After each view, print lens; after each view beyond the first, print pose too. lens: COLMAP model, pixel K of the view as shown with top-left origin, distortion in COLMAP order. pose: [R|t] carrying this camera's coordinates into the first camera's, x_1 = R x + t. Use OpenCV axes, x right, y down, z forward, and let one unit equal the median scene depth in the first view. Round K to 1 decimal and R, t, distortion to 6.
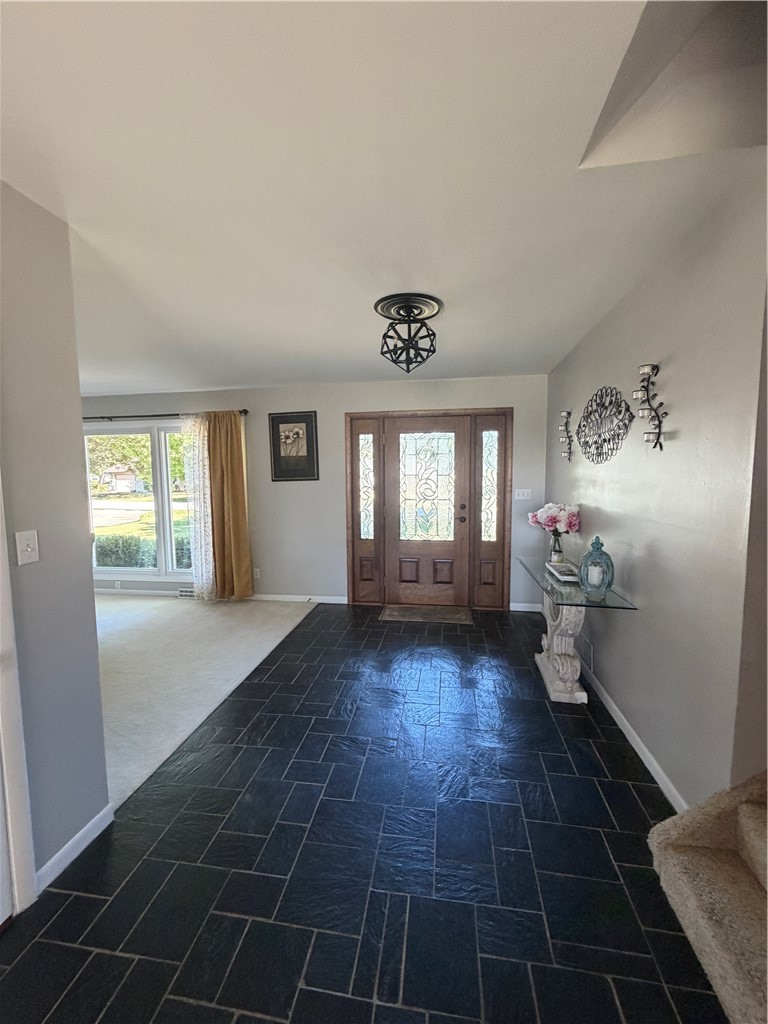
lens RADIAL K [[412.2, 0, 383.4], [0, 412.2, 508.4], [0, 0, 1]] dist [0.001211, 0.000063]
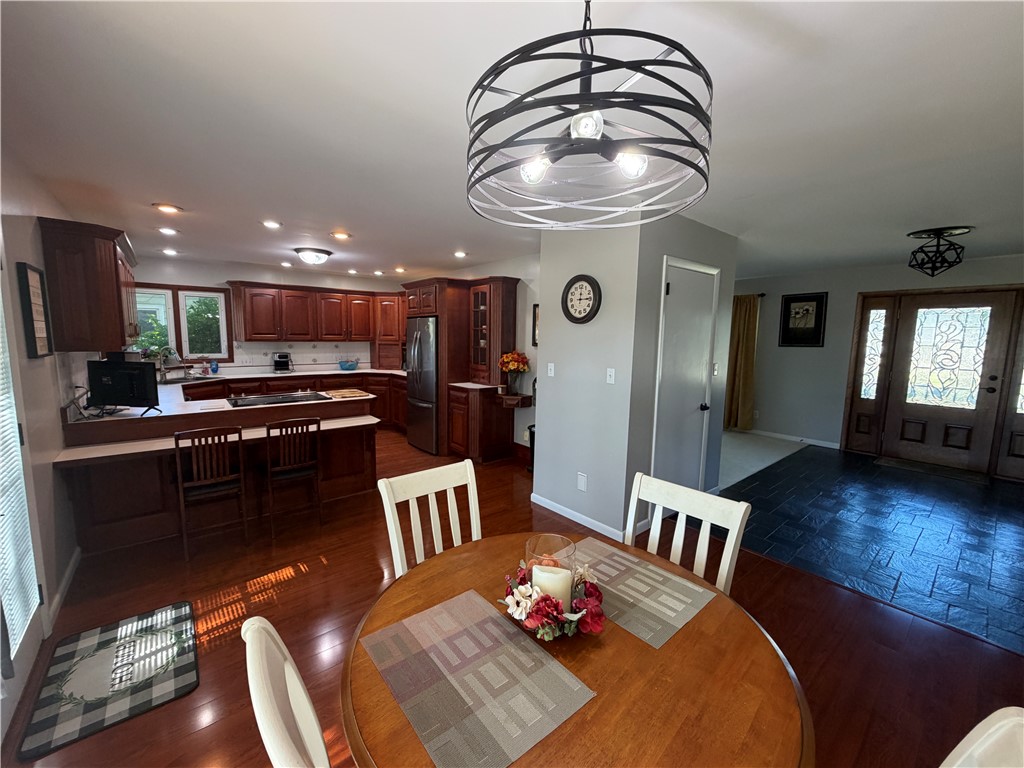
lens RADIAL K [[412.2, 0, 512.7], [0, 412.2, 381.7], [0, 0, 1]] dist [0.001211, 0.000063]
pose [[0.749336, 0.097325, -0.654999, -0.032528], [-0.085684, 0.995075, 0.049831, 0.056031], [0.656623, 0.018783, 0.753985, -0.574953]]
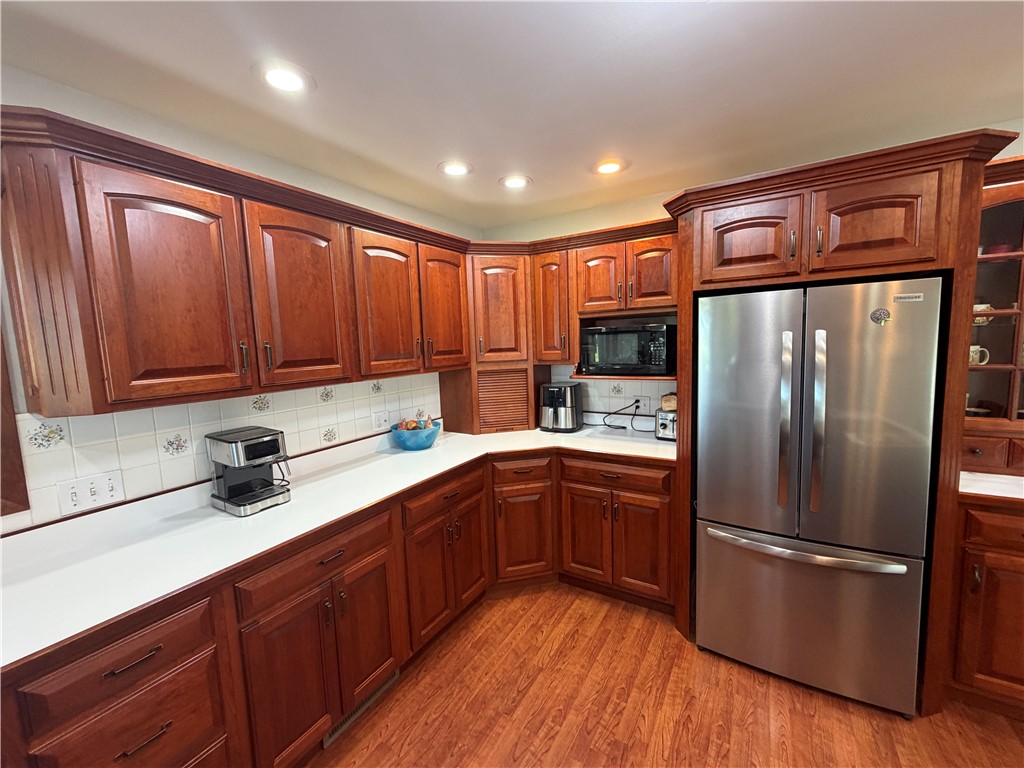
lens RADIAL K [[412.2, 0, 511.3], [0, 412.2, 384.6], [0, 0, 1]] dist [0.001211, 0.000063]
pose [[0.924667, 0.019513, -0.380275, -2.788710], [-0.010334, 0.999604, 0.026164, 0.008593], [0.380635, -0.020263, 0.924503, 0.090217]]
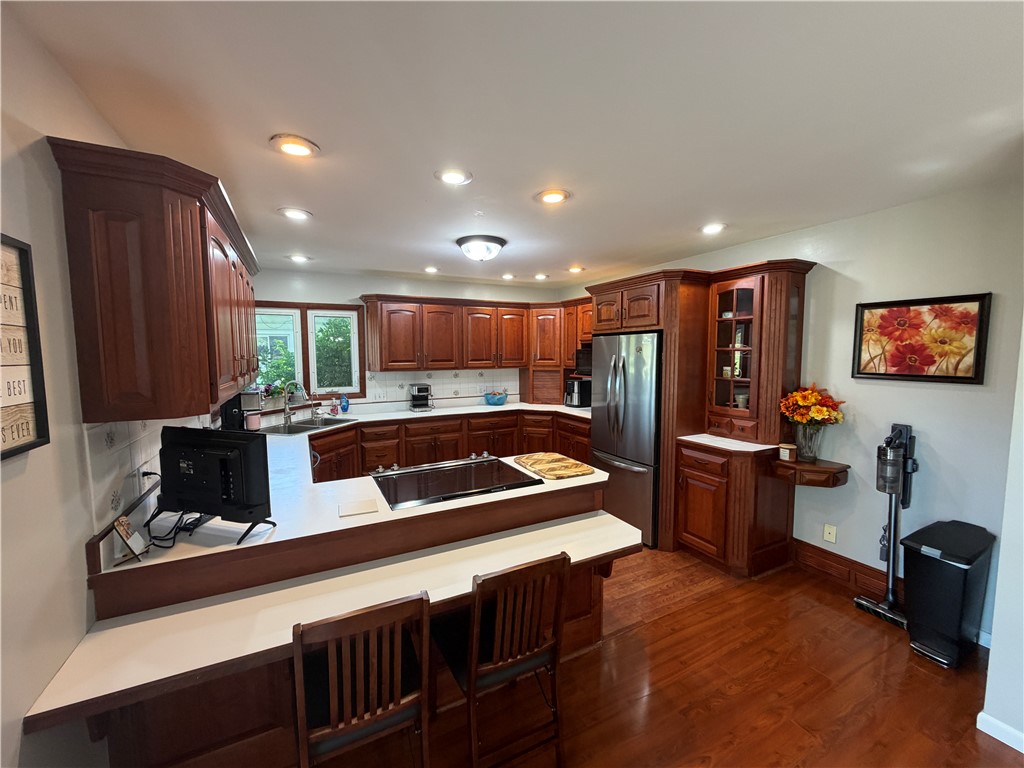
lens RADIAL K [[412.2, 0, 512.7], [0, 412.2, 382.8], [0, 0, 1]] dist [0.001211, 0.000063]
pose [[0.592792, 0.068394, -0.802446, -1.230606], [-0.076615, 0.996658, 0.028350, 0.018534], [0.801703, 0.044674, 0.596051, -0.372702]]
